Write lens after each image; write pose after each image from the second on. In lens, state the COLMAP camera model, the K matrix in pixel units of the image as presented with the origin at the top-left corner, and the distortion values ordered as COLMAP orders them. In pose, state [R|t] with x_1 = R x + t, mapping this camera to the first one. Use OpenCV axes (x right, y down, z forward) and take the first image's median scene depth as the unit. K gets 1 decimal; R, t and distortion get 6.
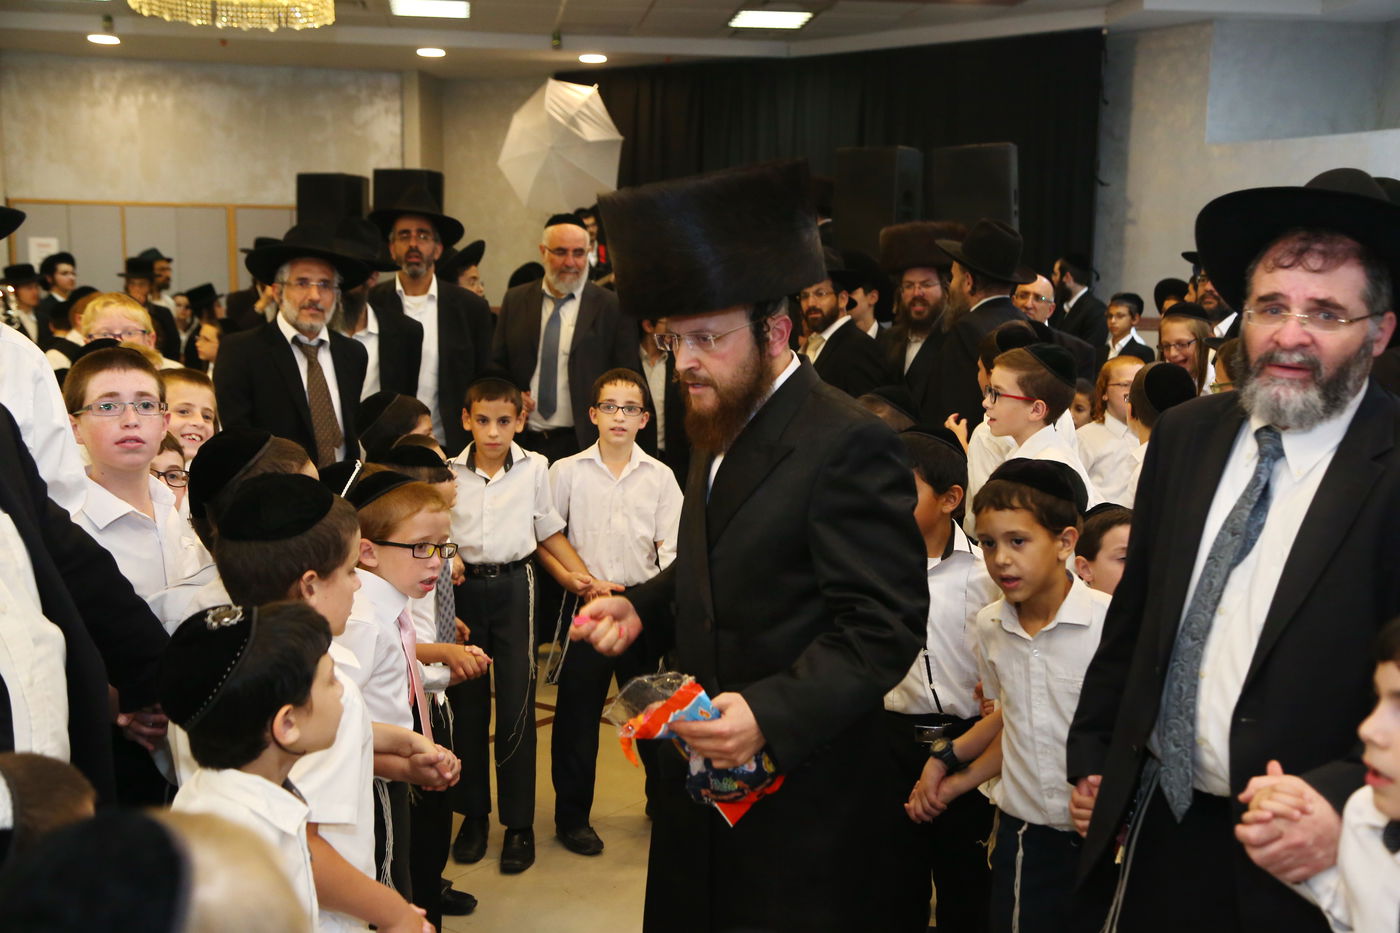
lens RADIAL K [[1576.7, 0, 697.6], [0, 1576.7, 463.5], [0, 0, 1]] dist [0.094691, 0.000000]
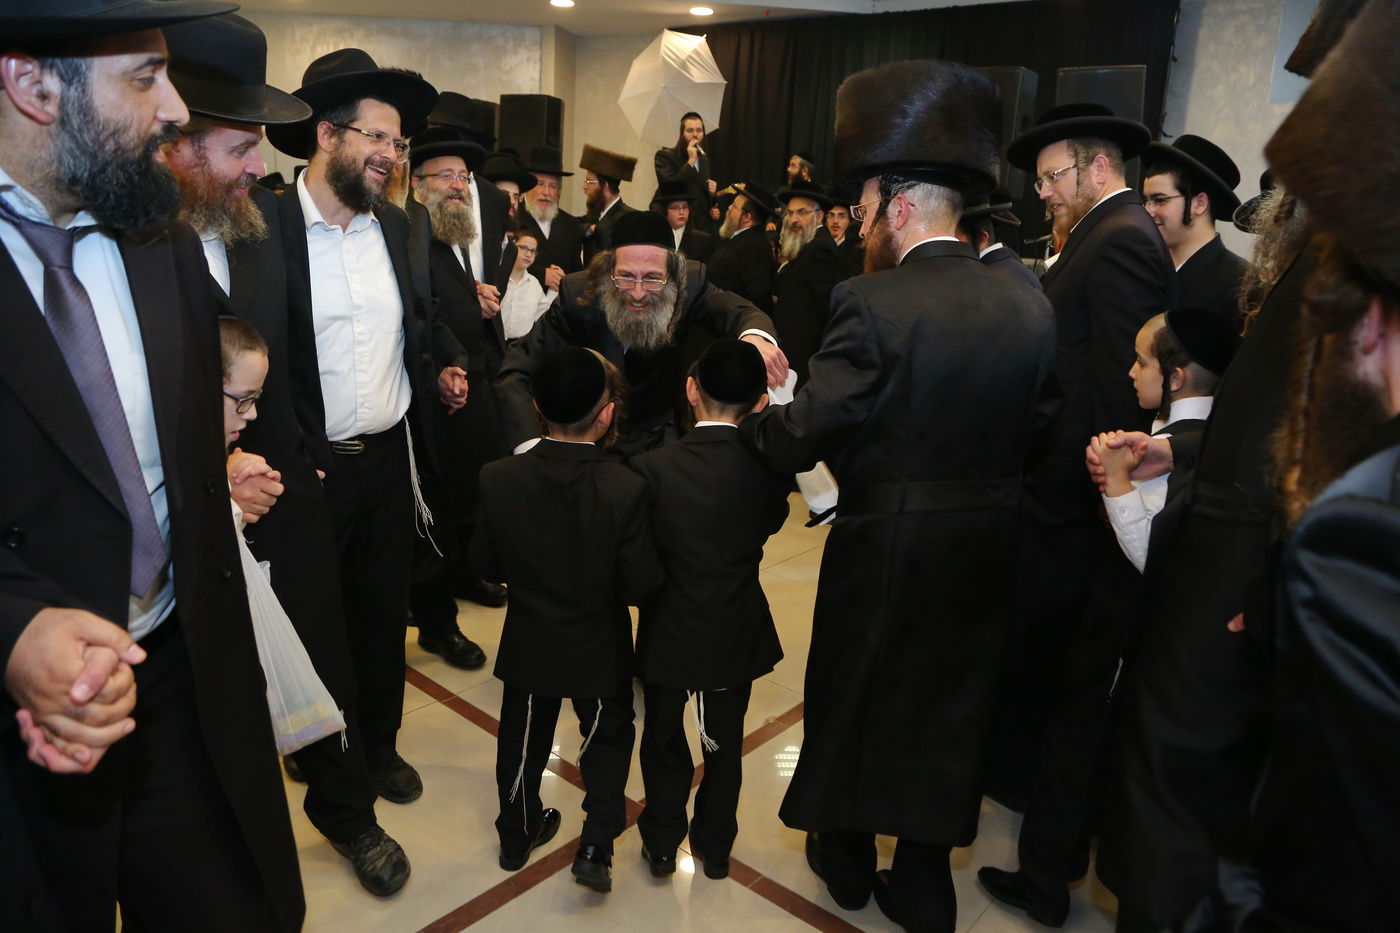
lens RADIAL K [[960.5, 0, 694.8], [0, 960.5, 462.8], [0, 0, 1]] dist [-0.092389, 0.038773]
pose [[0.998016, 0.043951, -0.045076, -0.025346], [-0.037166, 0.989220, 0.141644, -0.026451], [0.050816, -0.139687, 0.988891, 0.266119]]
